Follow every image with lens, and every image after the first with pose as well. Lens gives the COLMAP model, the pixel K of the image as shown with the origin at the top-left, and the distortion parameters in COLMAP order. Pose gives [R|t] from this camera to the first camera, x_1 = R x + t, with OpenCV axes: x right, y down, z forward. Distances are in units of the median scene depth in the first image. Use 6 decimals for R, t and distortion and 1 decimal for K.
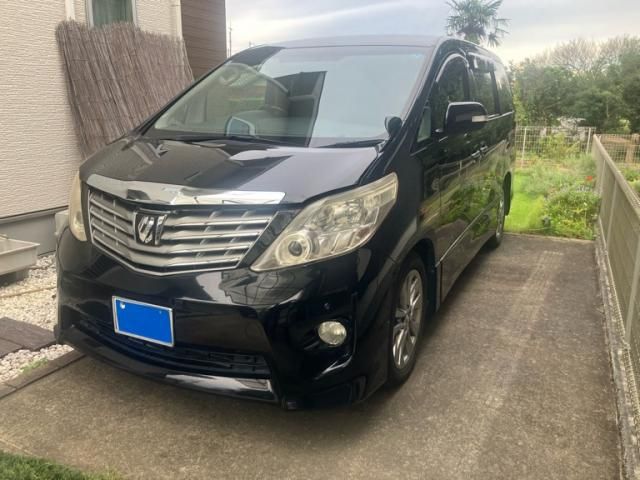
lens RADIAL K [[523.5, 0, 312.4], [0, 523.5, 242.2], [0, 0, 1]] dist [-0.054091, -0.004727]
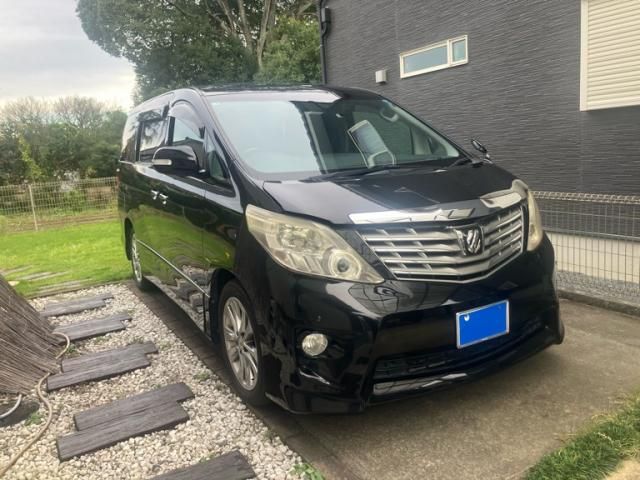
lens RADIAL K [[523.5, 0, 312.4], [0, 523.5, 242.2], [0, 0, 1]] dist [-0.054091, -0.004727]
pose [[0.552576, -0.159627, 0.818034, -1.254366], [0.246433, 0.968896, 0.022602, -0.115802], [-0.796198, 0.189101, 0.574726, 0.559063]]
